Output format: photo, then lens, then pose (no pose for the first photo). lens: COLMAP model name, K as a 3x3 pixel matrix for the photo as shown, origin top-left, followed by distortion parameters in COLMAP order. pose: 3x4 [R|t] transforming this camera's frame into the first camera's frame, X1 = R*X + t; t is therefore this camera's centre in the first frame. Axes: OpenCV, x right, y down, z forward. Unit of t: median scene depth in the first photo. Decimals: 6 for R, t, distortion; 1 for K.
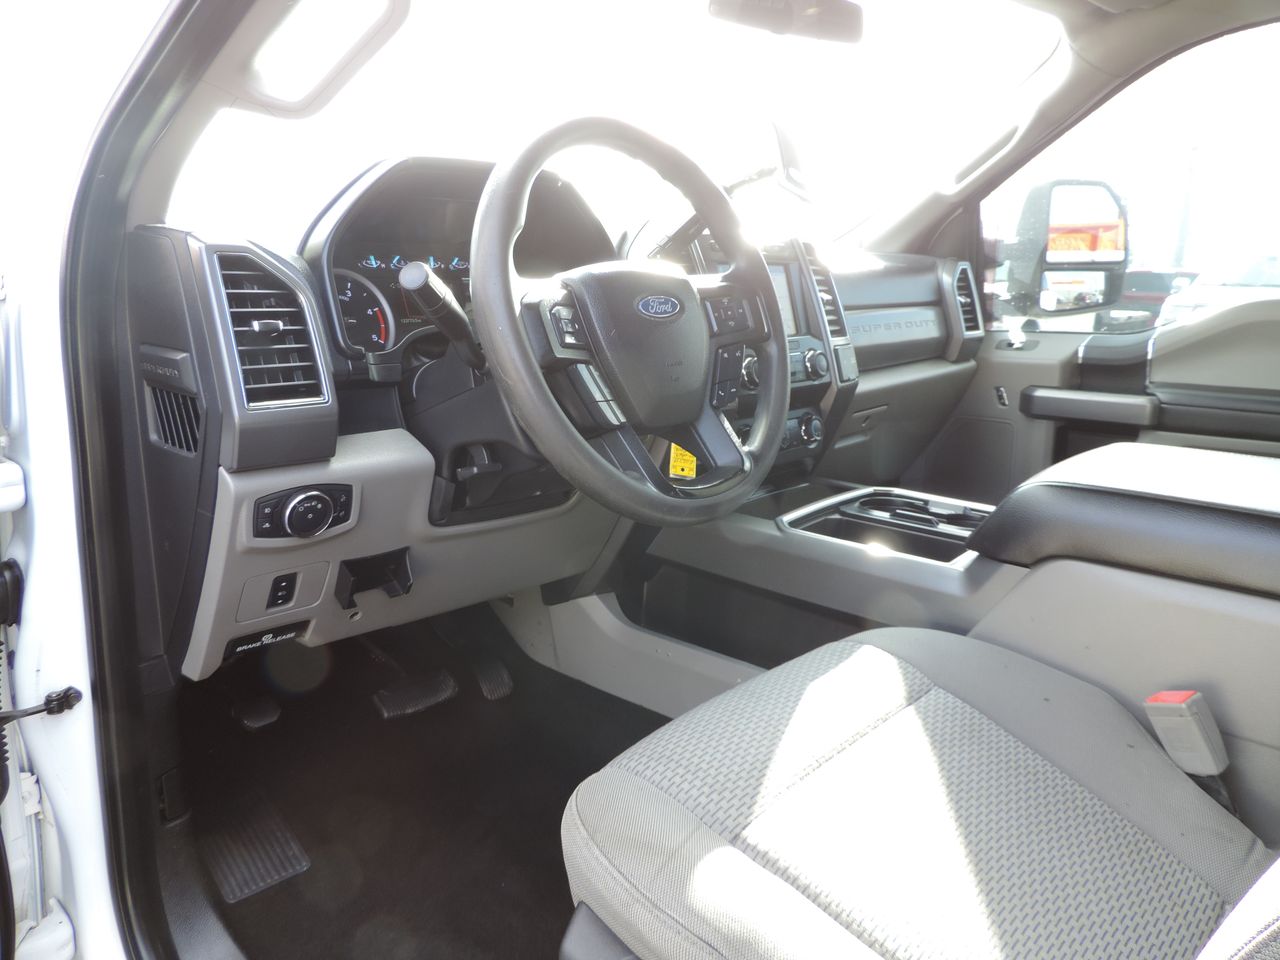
lens RADIAL K [[917.8, 0, 646.5], [0, 917.8, 468.1], [0, 0, 1]] dist [-0.023612, 0.000091]
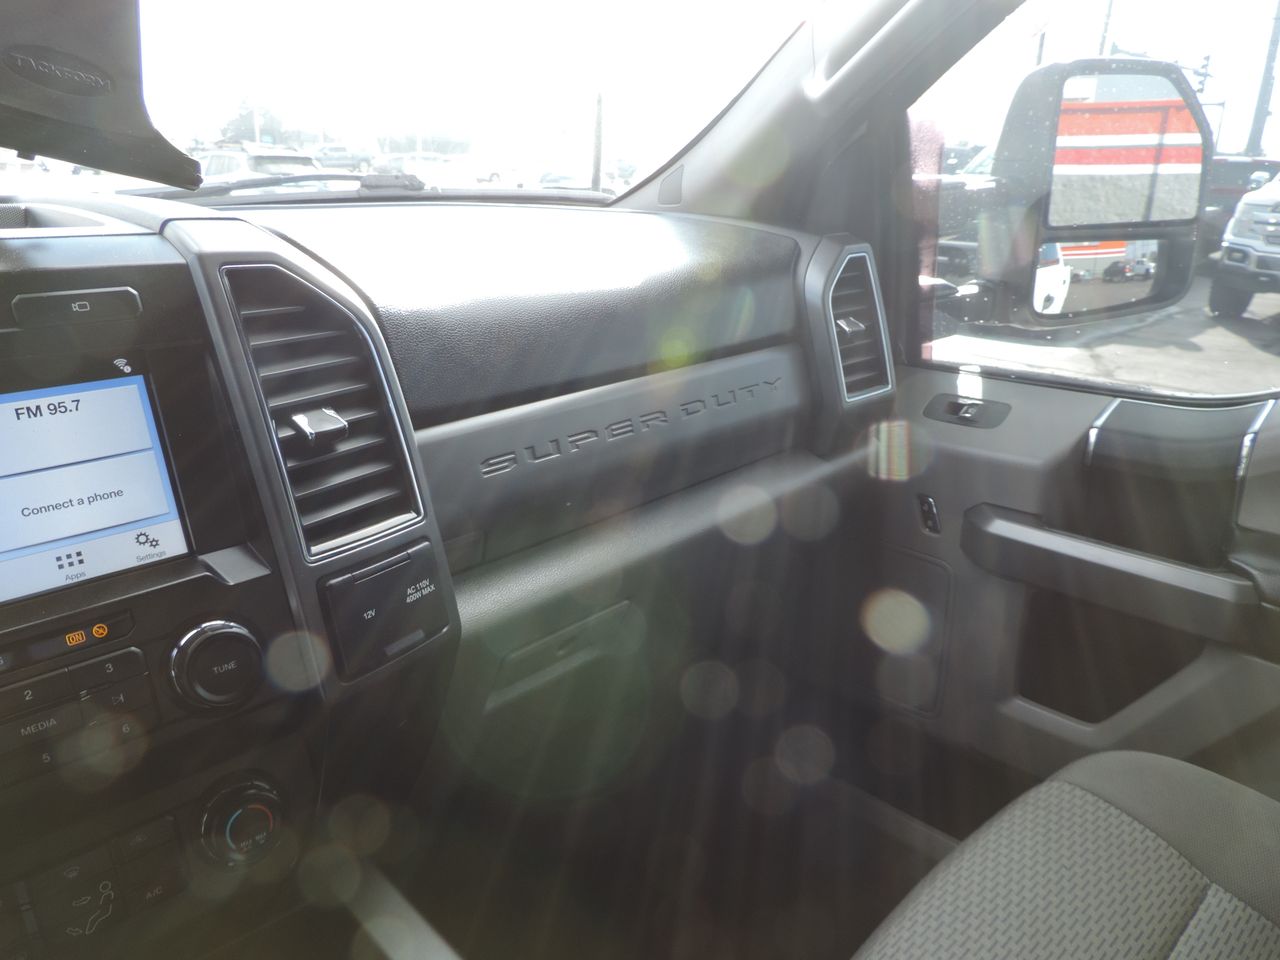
lens RADIAL K [[891.1, 0, 643.4], [0, 891.1, 492.2], [0, 0, 1]] dist [-0.030686, -0.000751]
pose [[0.998399, 0.005769, -0.056277, 0.471481], [0.002297, 0.989833, 0.142217, -0.294043], [0.056525, -0.142119, 0.988234, 0.927241]]
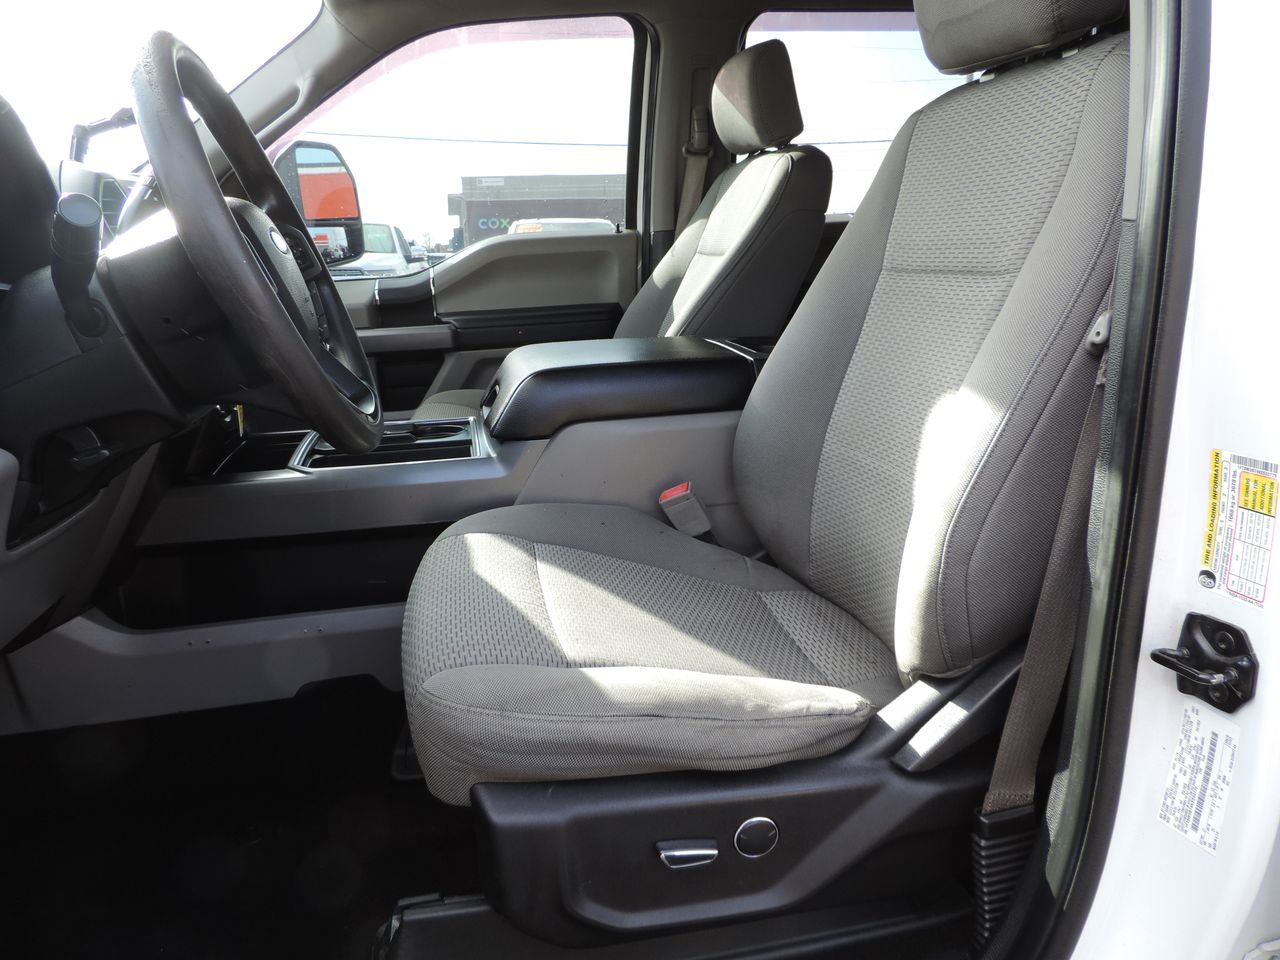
lens RADIAL K [[908.4, 0, 645.5], [0, 908.4, 466.7], [0, 0, 1]] dist [-0.004294, -0.001358]
pose [[0.579115, -0.229631, 0.782238, -0.484698], [0.210130, 0.969135, 0.128930, 0.010713], [-0.787700, 0.089706, 0.609493, 0.100920]]
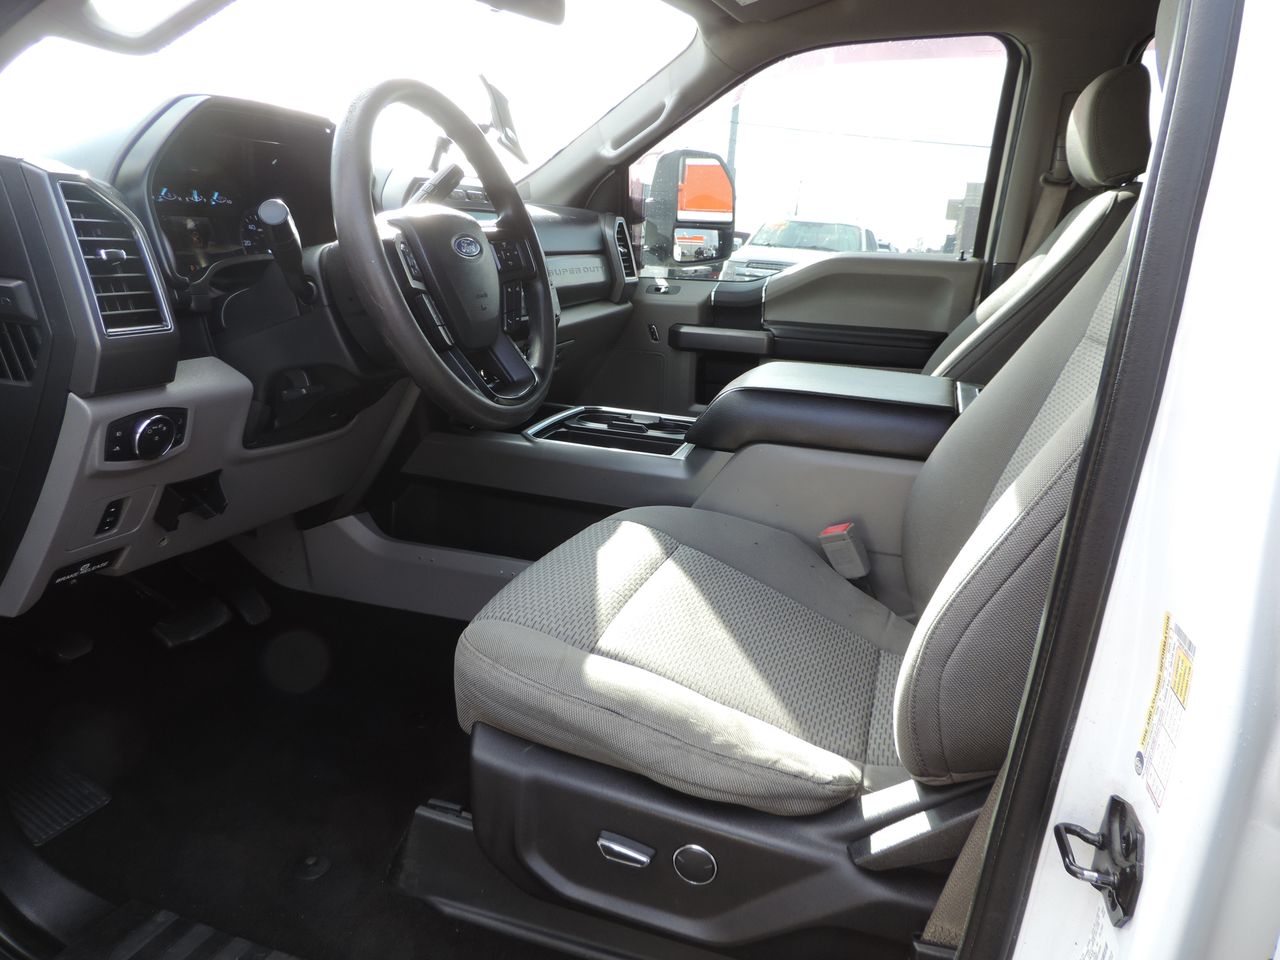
lens RADIAL K [[917.8, 0, 646.5], [0, 917.8, 468.1], [0, 0, 1]] dist [-0.023612, 0.000091]
pose [[0.903987, -0.069233, 0.421917, -0.252685], [0.046279, 0.996849, 0.064419, 0.037653], [-0.425047, -0.038708, 0.904343, -0.159411]]
